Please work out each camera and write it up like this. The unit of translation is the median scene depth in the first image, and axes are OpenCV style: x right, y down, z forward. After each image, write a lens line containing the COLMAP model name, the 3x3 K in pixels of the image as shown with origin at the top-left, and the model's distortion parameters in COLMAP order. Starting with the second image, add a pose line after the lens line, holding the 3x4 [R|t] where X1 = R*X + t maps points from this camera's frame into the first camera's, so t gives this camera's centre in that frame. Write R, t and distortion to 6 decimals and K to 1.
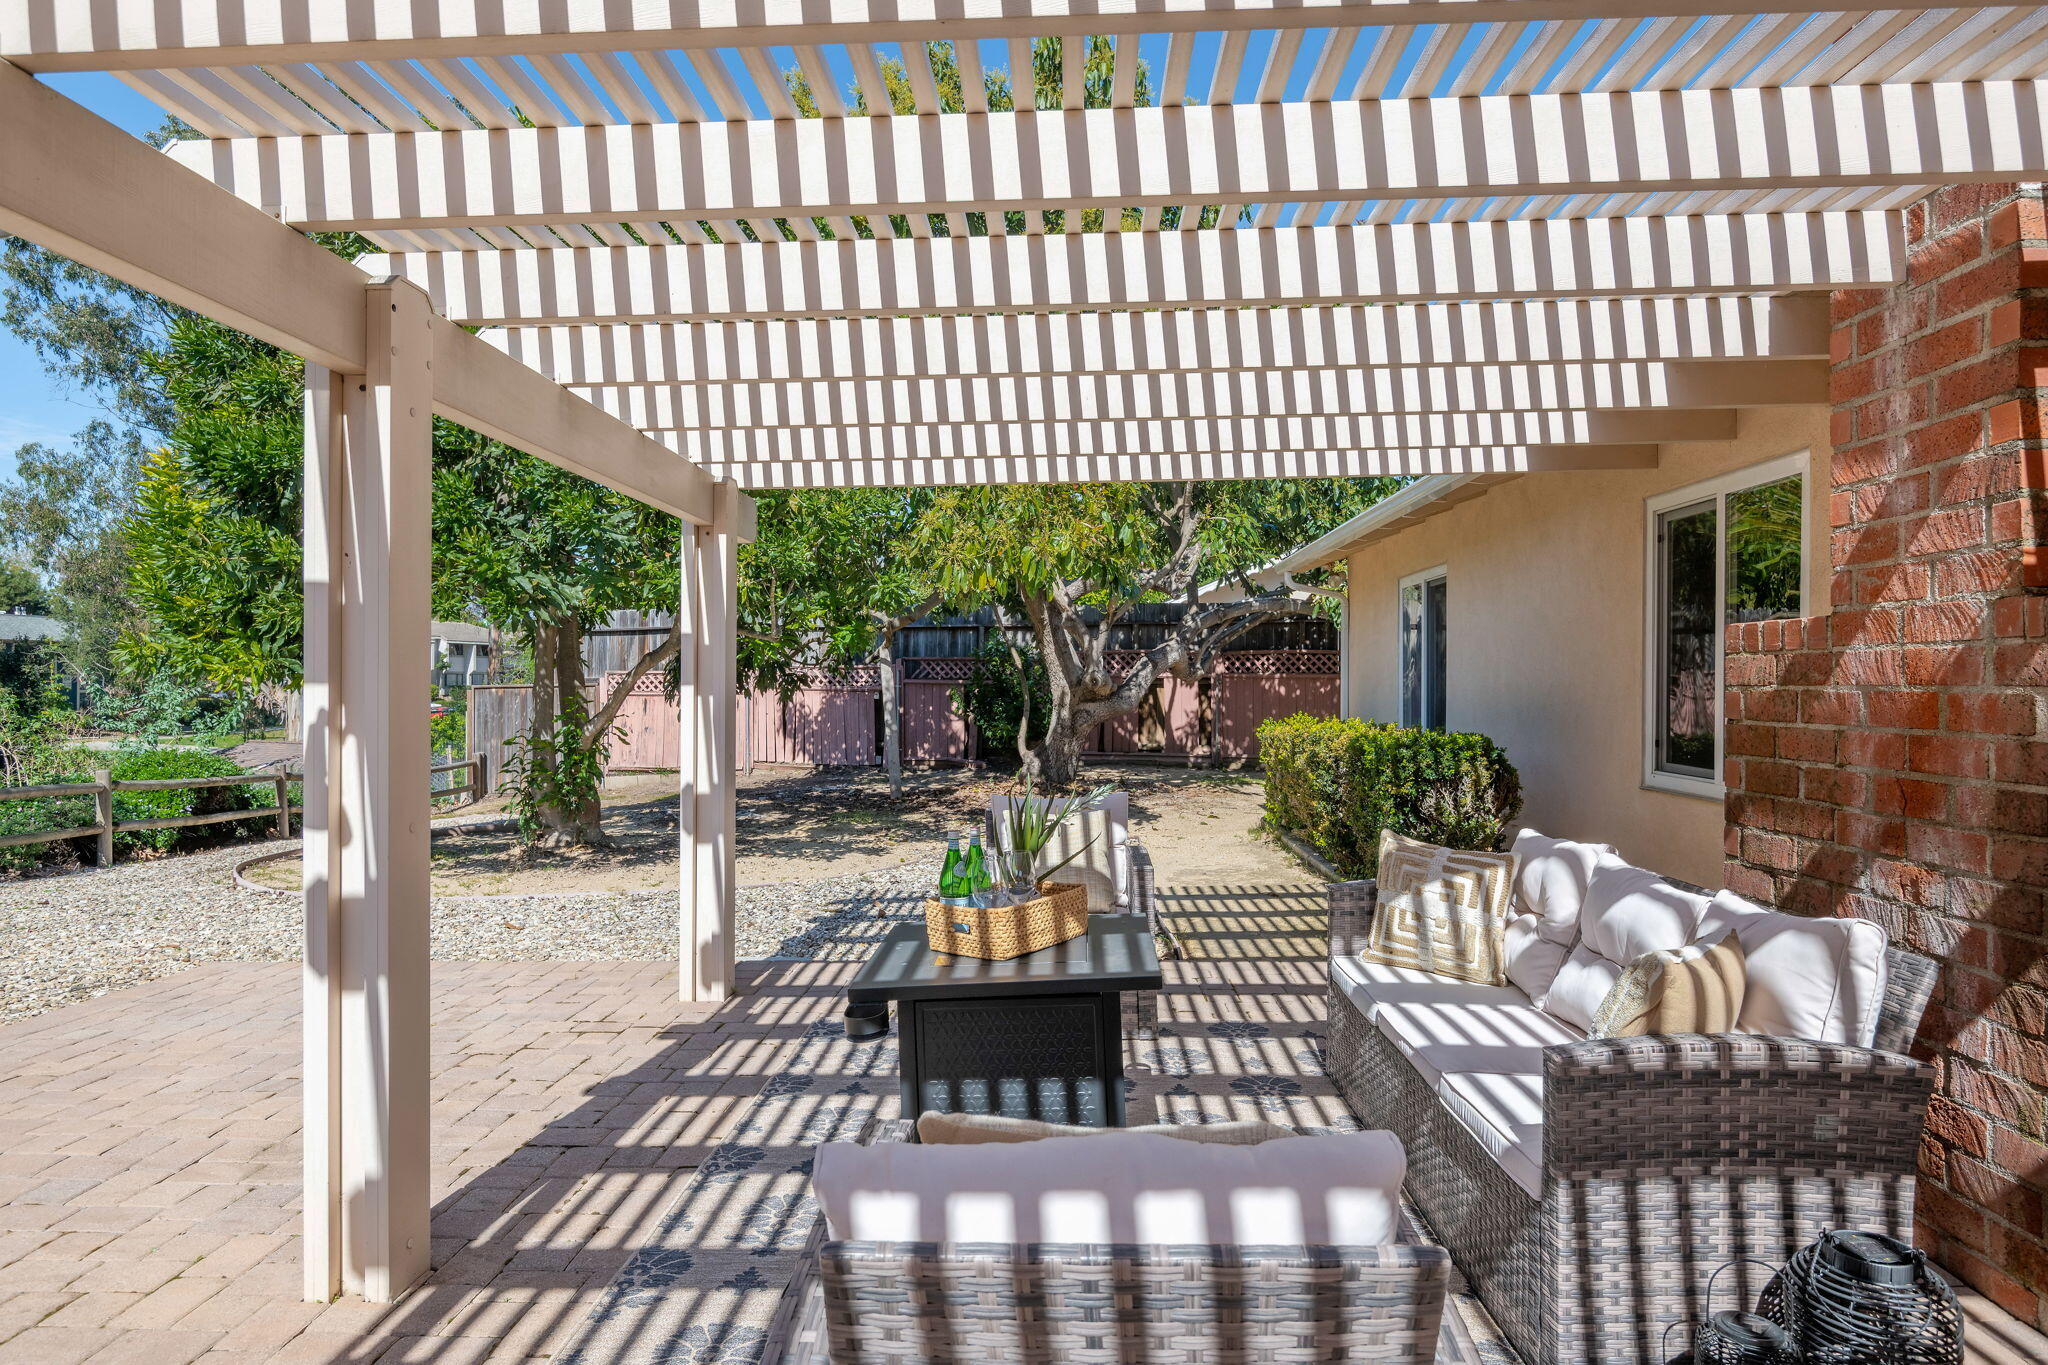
lens RADIAL K [[1222.5, 0, 1019.2], [0, 1222.5, 689.0], [0, 0, 1]] dist [-0.018538, 0.003724]
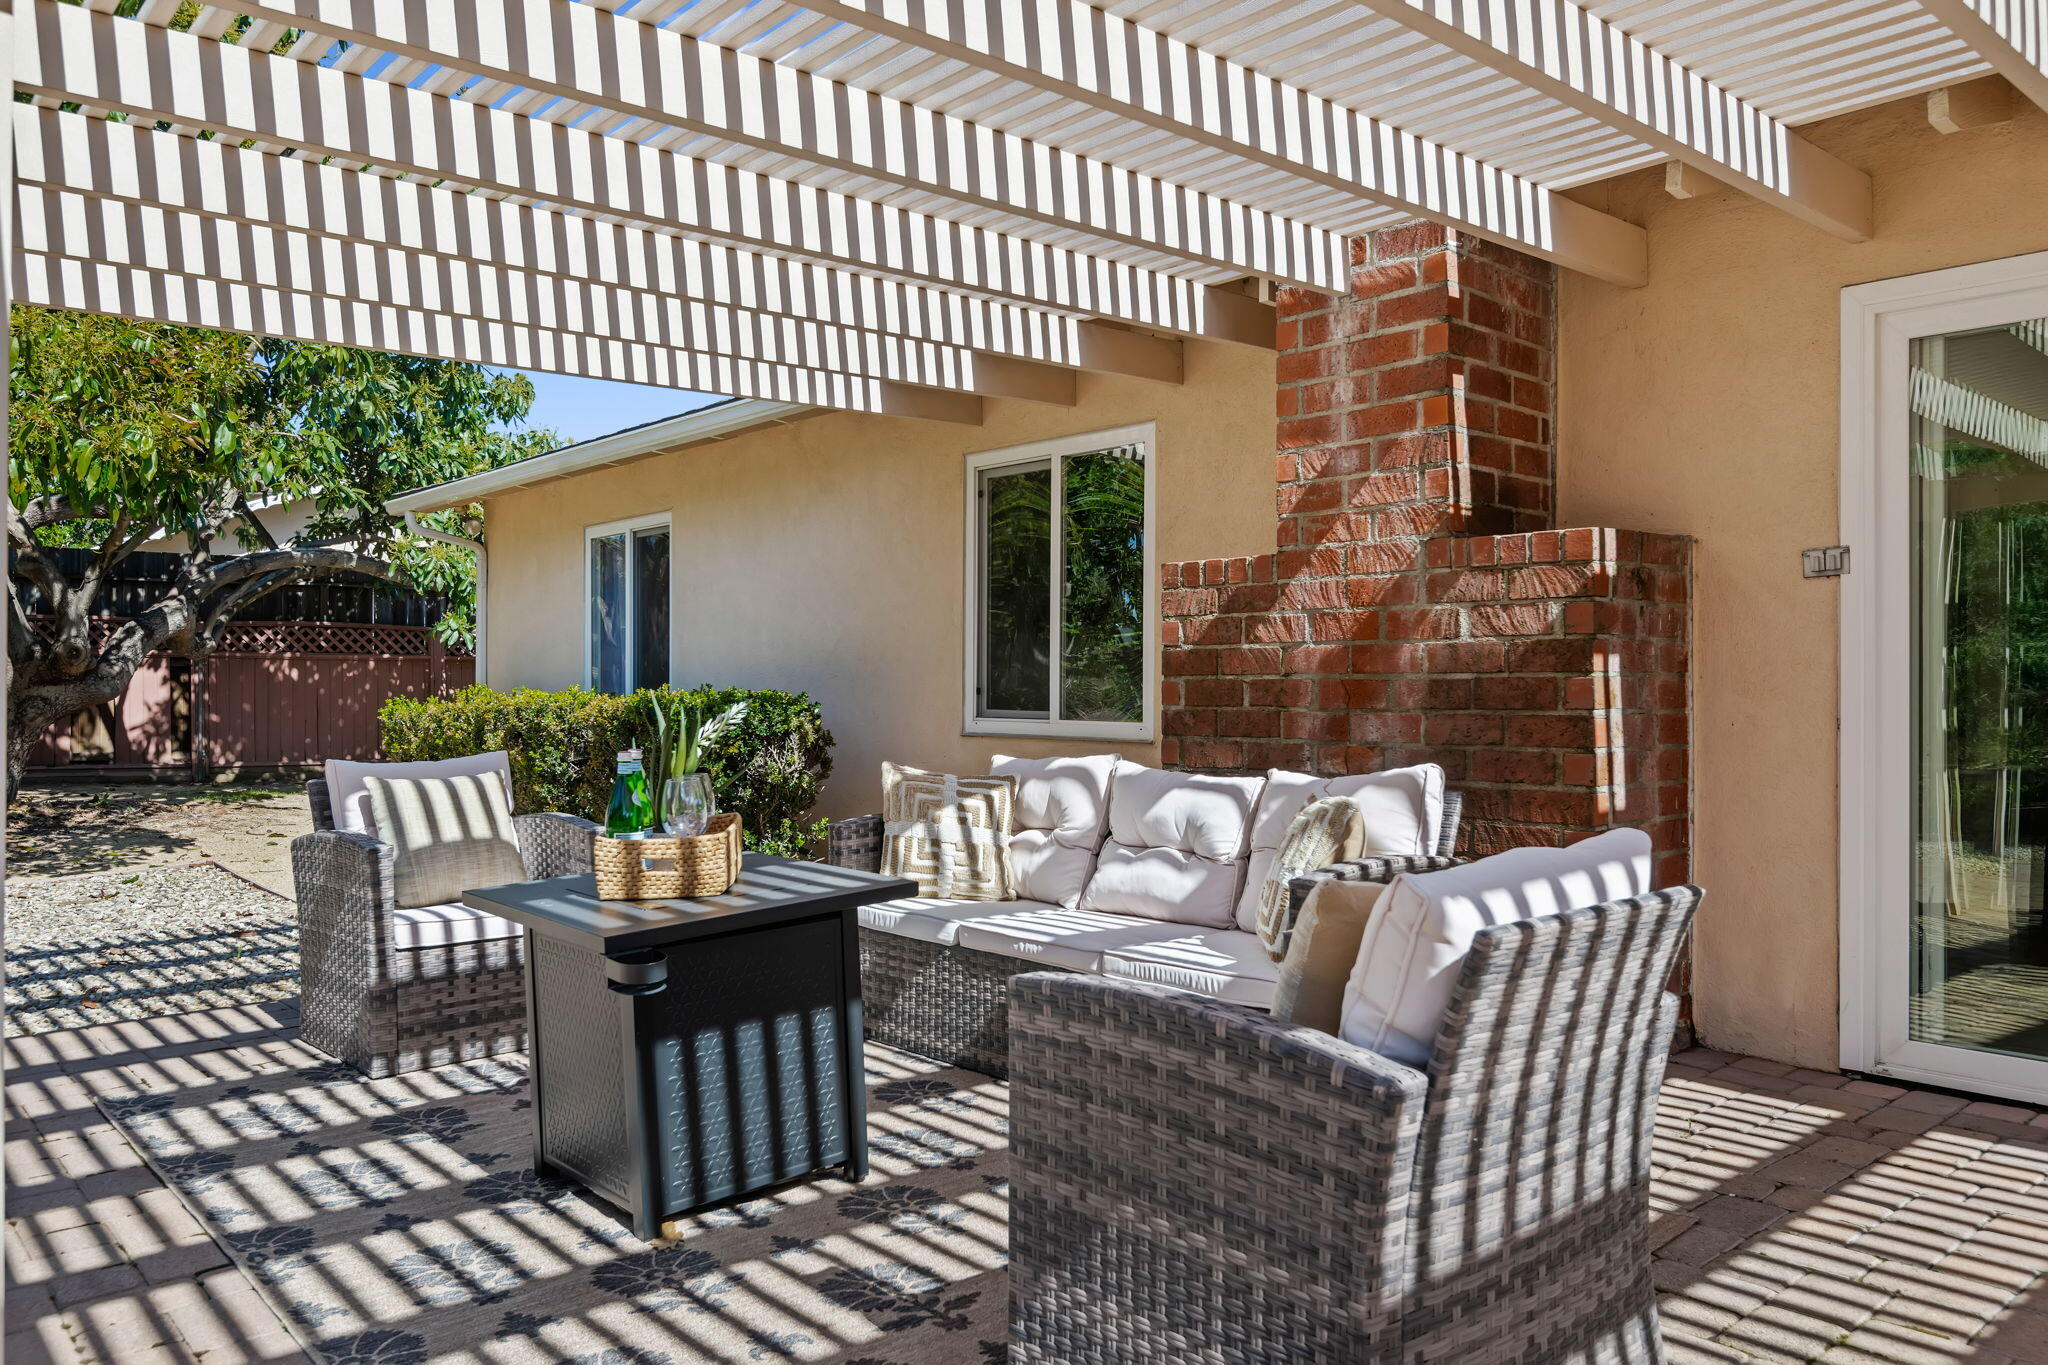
lens RADIAL K [[1510.7, 0, 1037.4], [0, 1510.7, 674.6], [0, 0, 1]] dist [0.010000, 0.001765]
pose [[0.724523, 0.001095, 0.689250, -0.363850], [0.006712, 0.999940, -0.008644, 0.047421], [-0.689218, 0.010889, 0.724472, 0.037544]]
